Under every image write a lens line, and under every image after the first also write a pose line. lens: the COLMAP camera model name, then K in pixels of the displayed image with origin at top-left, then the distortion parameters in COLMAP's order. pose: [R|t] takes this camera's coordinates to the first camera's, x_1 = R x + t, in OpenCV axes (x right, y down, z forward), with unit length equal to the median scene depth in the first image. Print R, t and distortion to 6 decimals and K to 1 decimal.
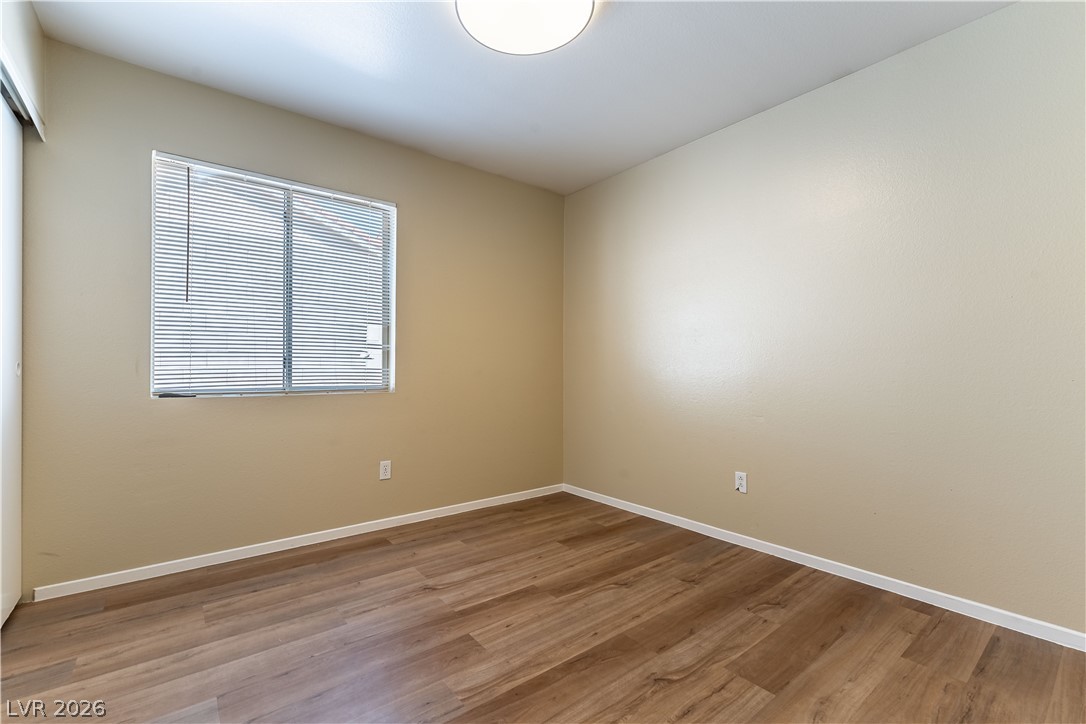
lens RADIAL K [[470.5, 0, 541.4], [0, 470.5, 365.3], [0, 0, 1]] dist [0.002428, -0.000455]
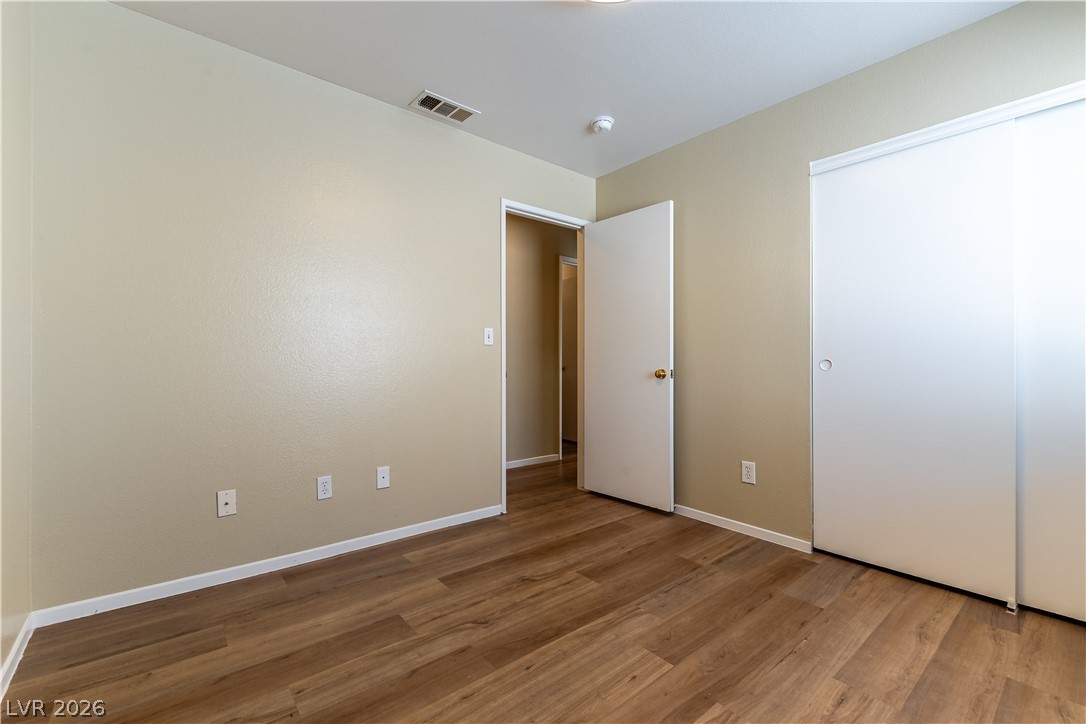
lens RADIAL K [[470.5, 0, 544.7], [0, 470.5, 362.9], [0, 0, 1]] dist [0.002428, -0.000455]
pose [[-0.999748, -0.007175, -0.021270, 0.116486], [-0.007030, 0.999951, -0.006899, 0.019993], [0.021319, -0.006748, -0.999750, 2.031083]]
